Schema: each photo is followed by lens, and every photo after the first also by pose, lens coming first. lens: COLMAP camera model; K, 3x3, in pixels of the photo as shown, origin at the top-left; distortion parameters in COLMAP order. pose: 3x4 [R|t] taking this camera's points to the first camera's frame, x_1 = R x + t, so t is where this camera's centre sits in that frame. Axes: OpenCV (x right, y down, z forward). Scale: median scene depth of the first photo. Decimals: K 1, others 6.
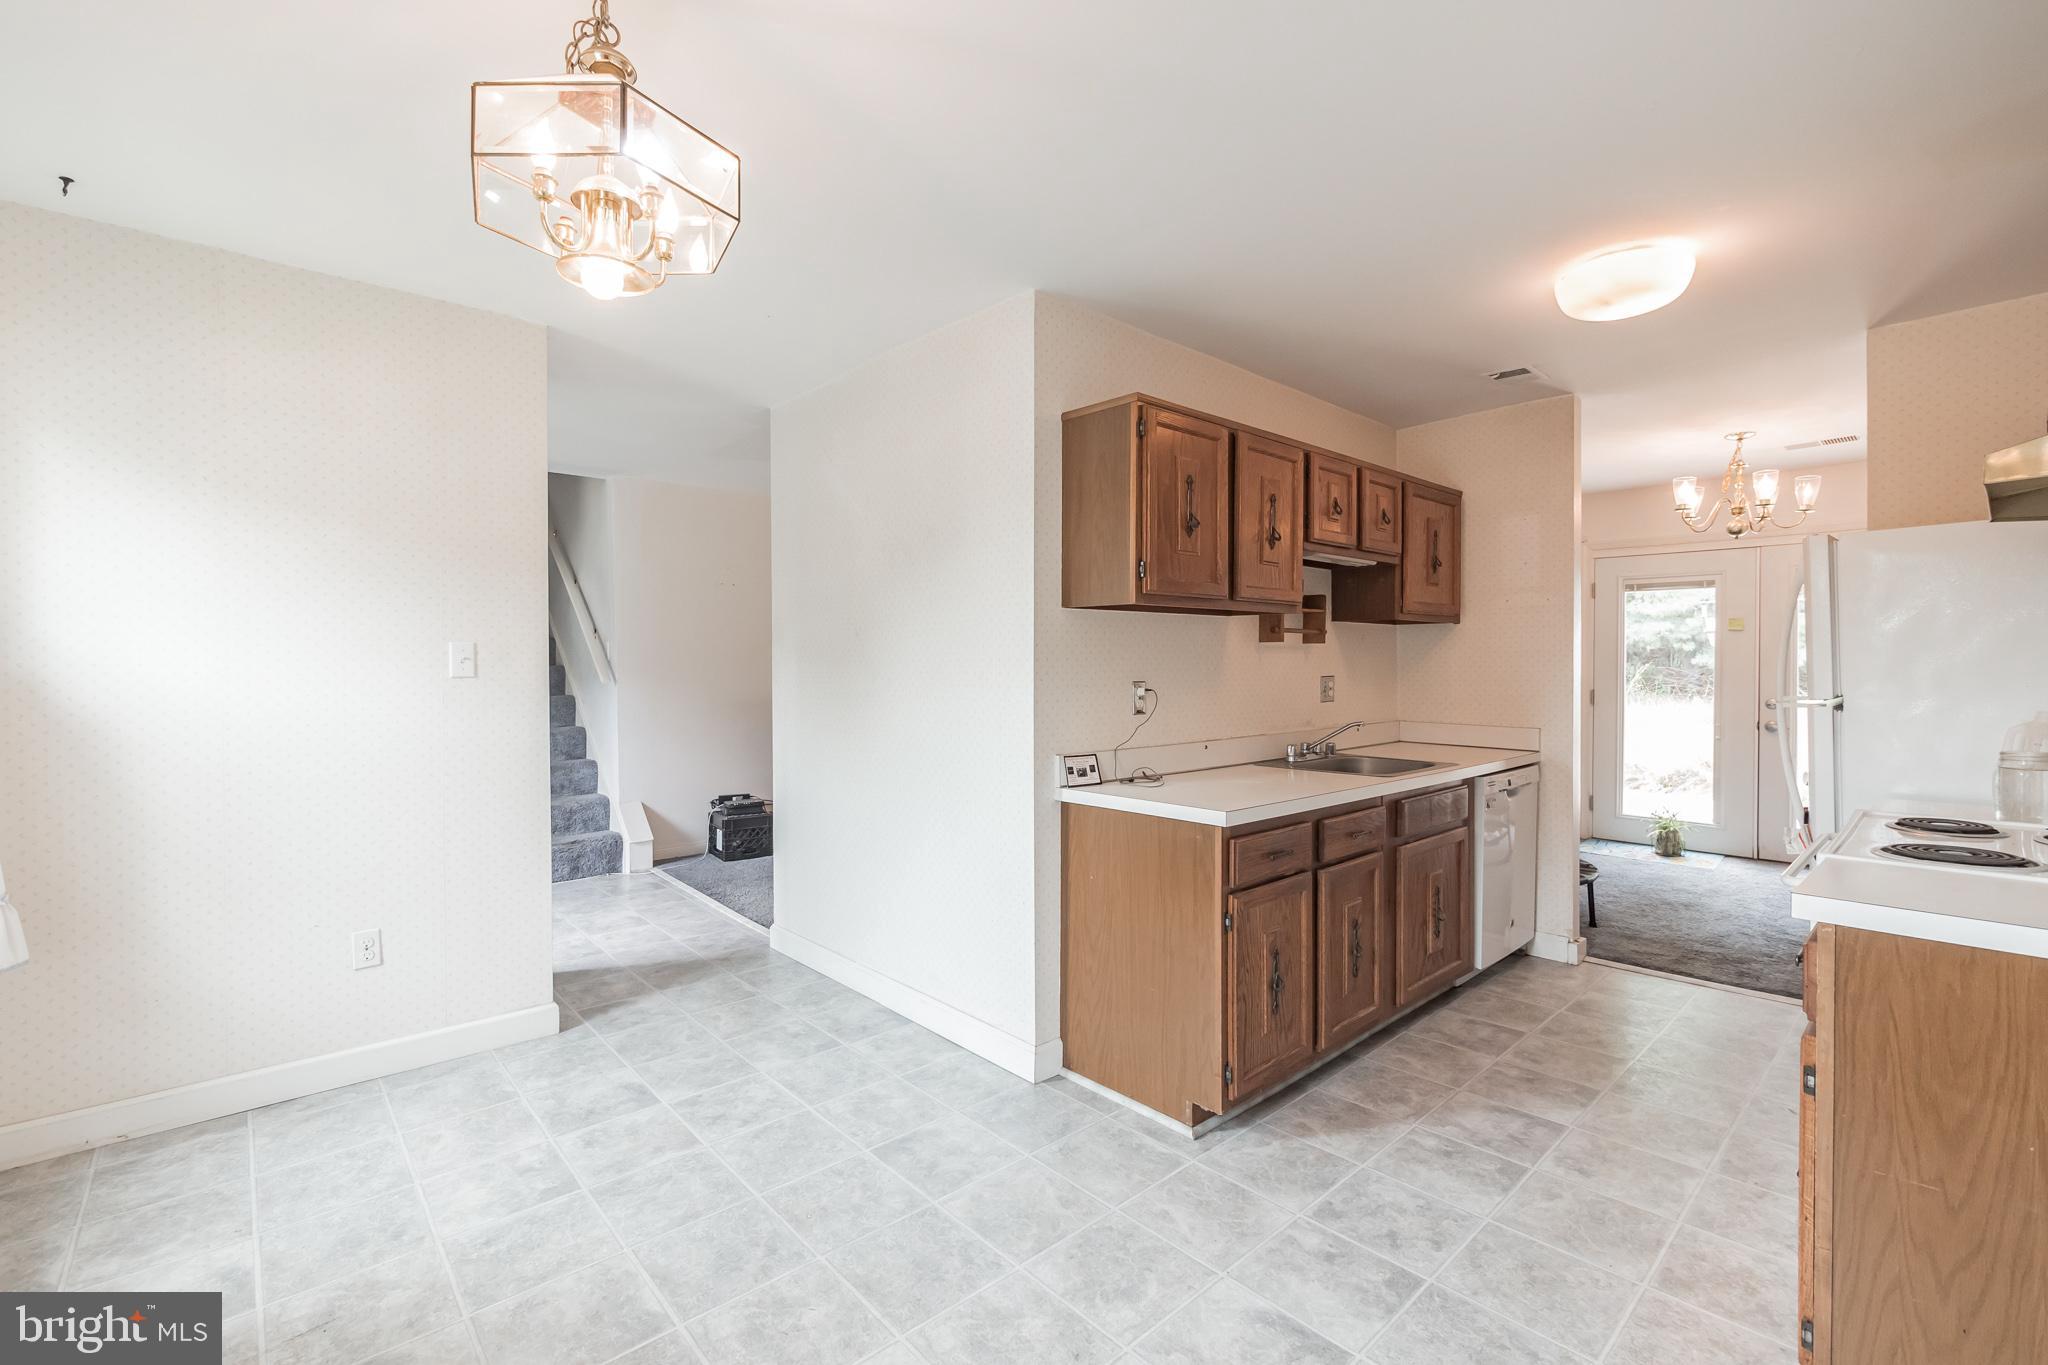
lens RADIAL K [[897.5, 0, 984.1], [0, 897.5, 692.2], [0, 0, 1]] dist [-0.002238, 0.000099]
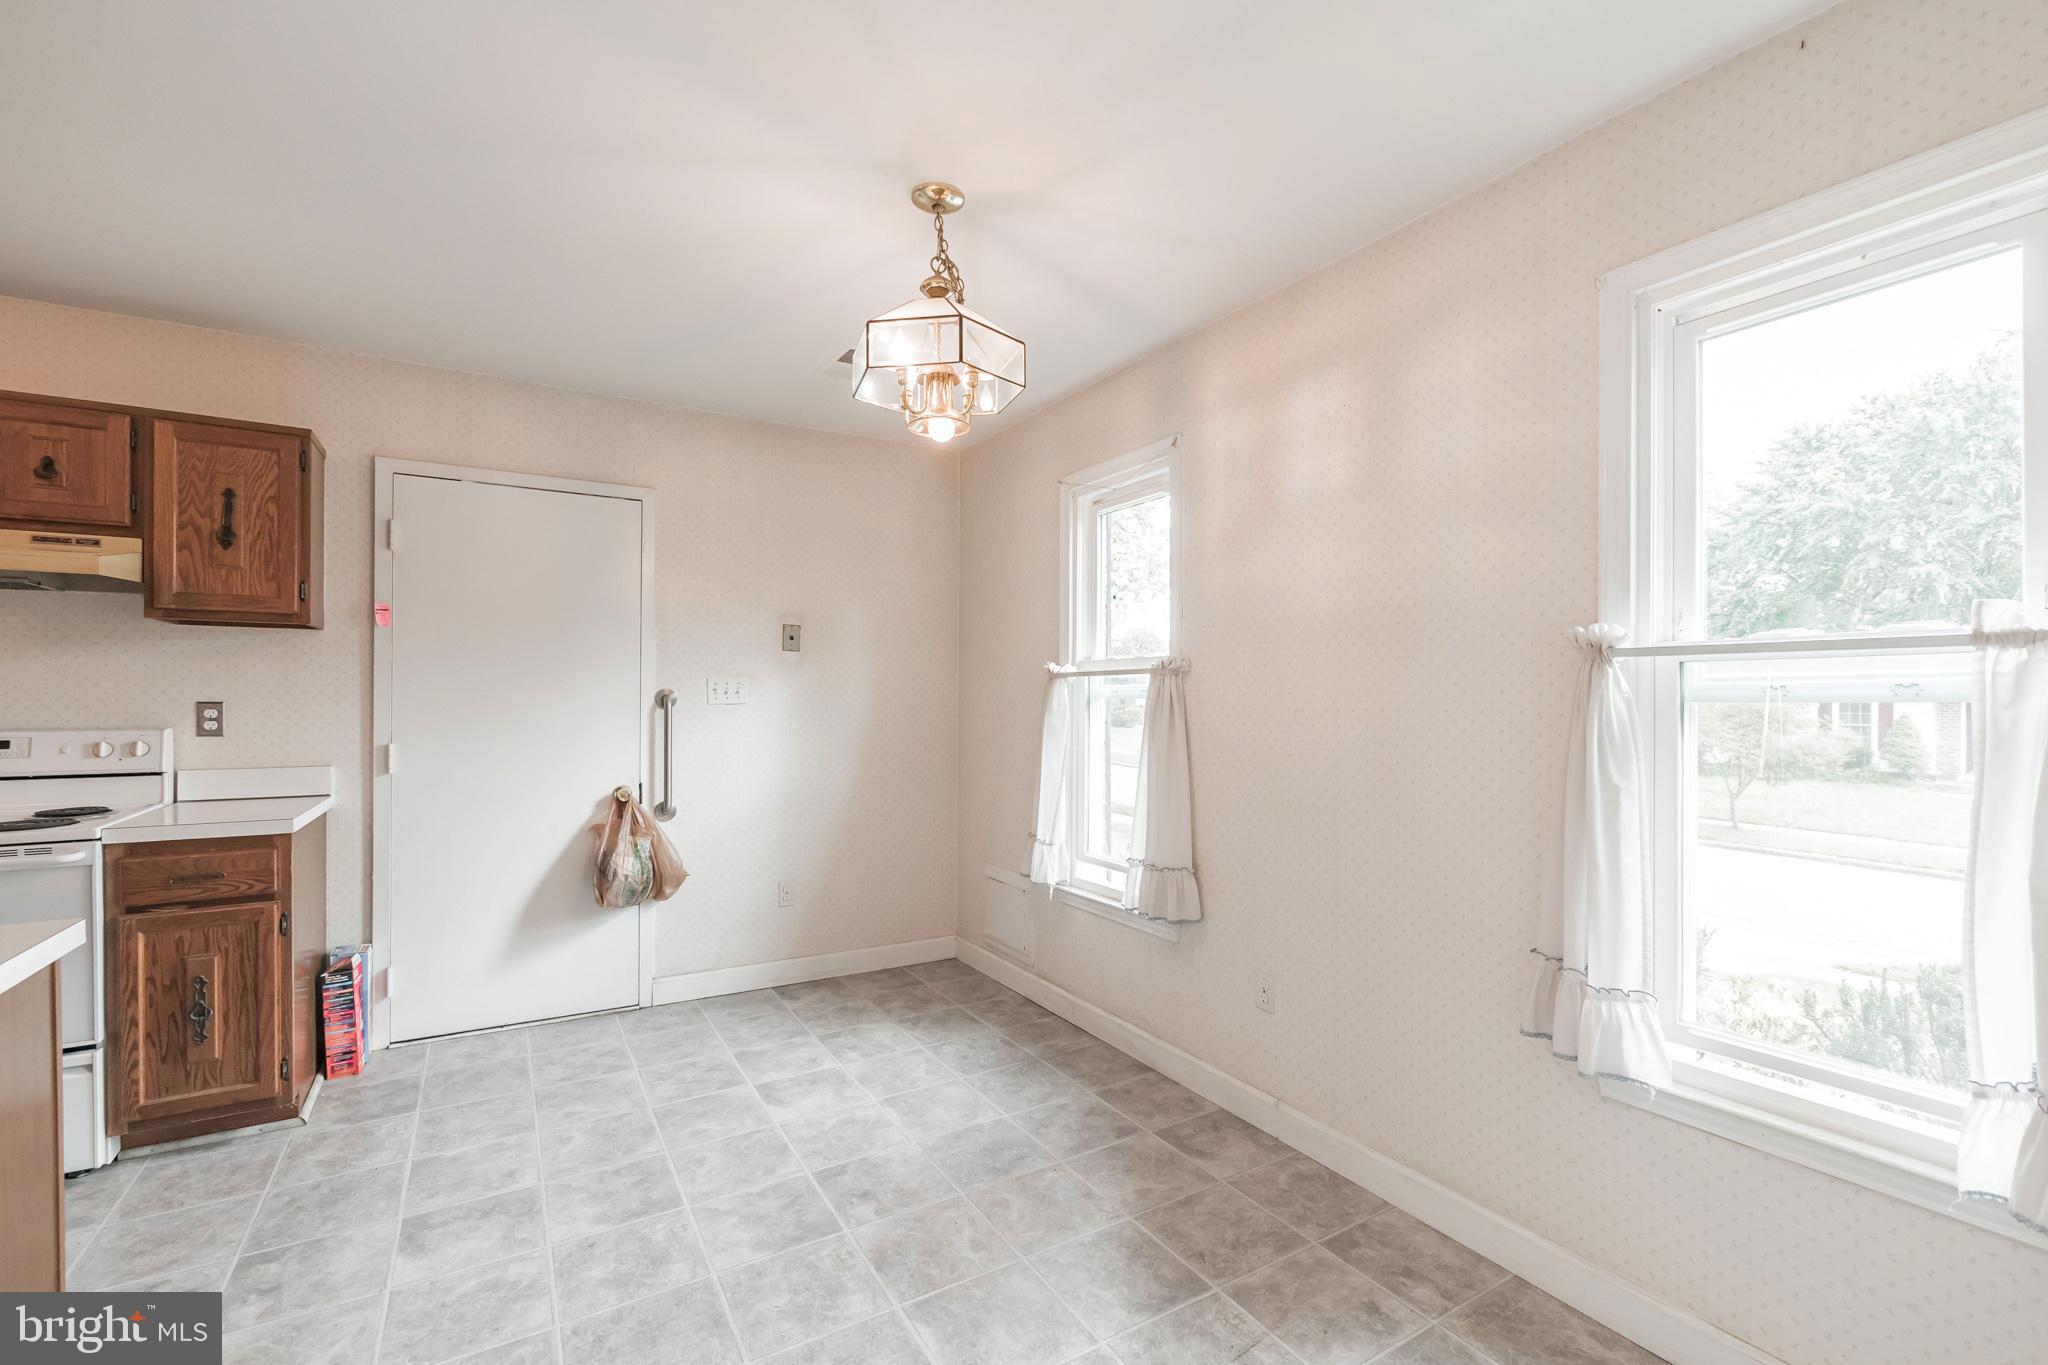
lens RADIAL K [[897.5, 0, 984.1], [0, 897.5, 692.2], [0, 0, 1]] dist [-0.002238, 0.000099]
pose [[-0.979609, -0.003339, 0.200884, -0.362425], [0.002416, 0.999594, 0.028395, -0.034319], [-0.200897, 0.028301, -0.979203, 1.112444]]
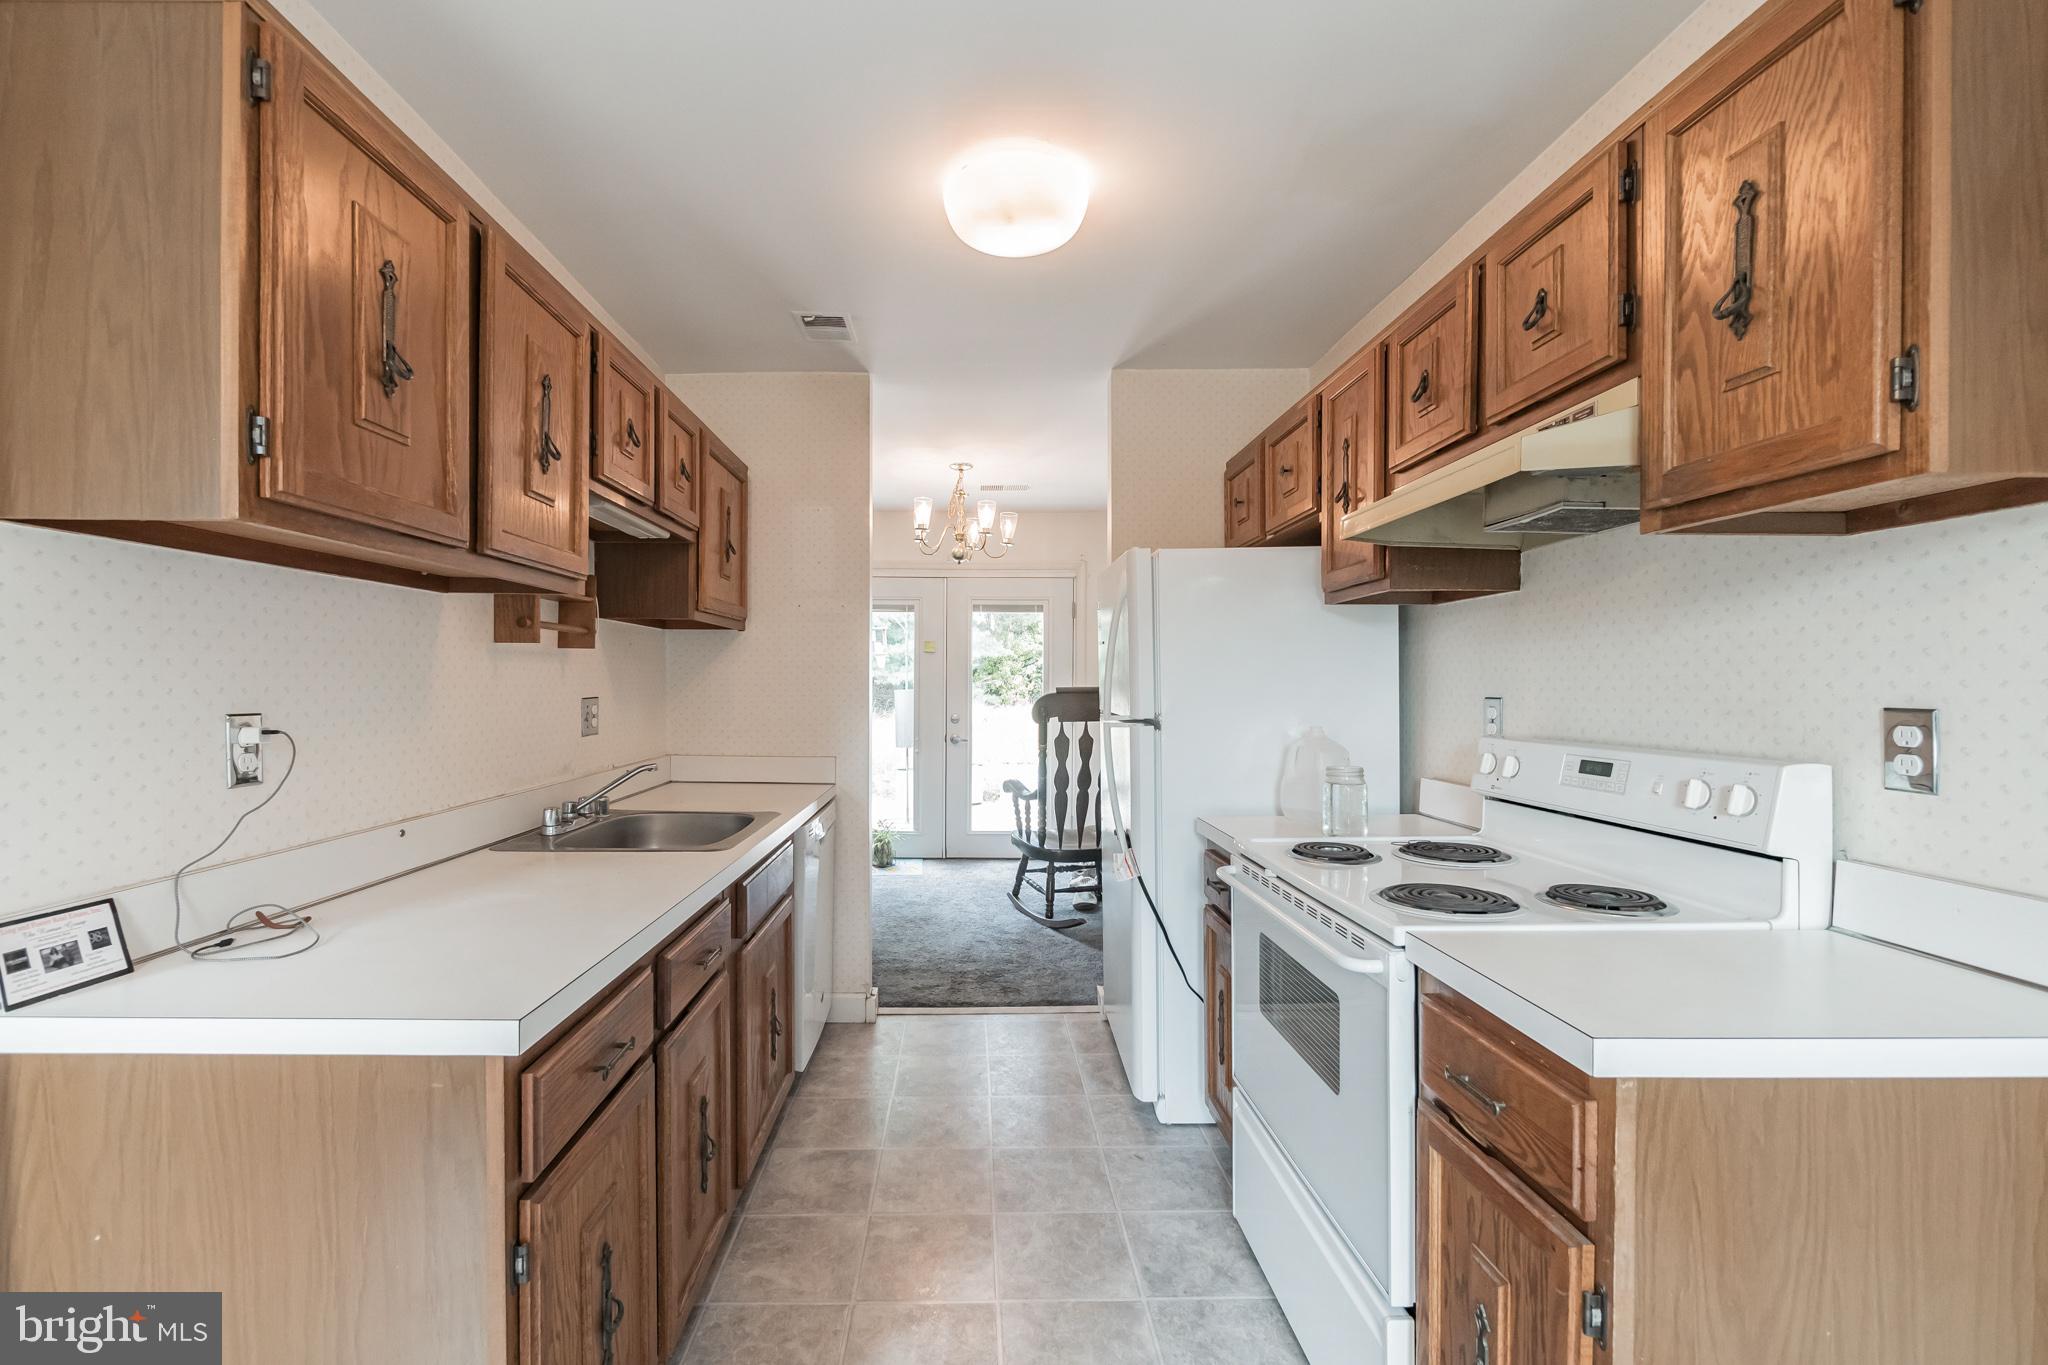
lens RADIAL K [[897.5, 0, 984.1], [0, 897.5, 692.2], [0, 0, 1]] dist [-0.002238, 0.000099]
pose [[0.638762, -0.003195, 0.769398, 0.062085], [0.019533, 0.999736, -0.012065, -0.009871], [-0.769156, 0.022735, 0.638656, 0.417066]]
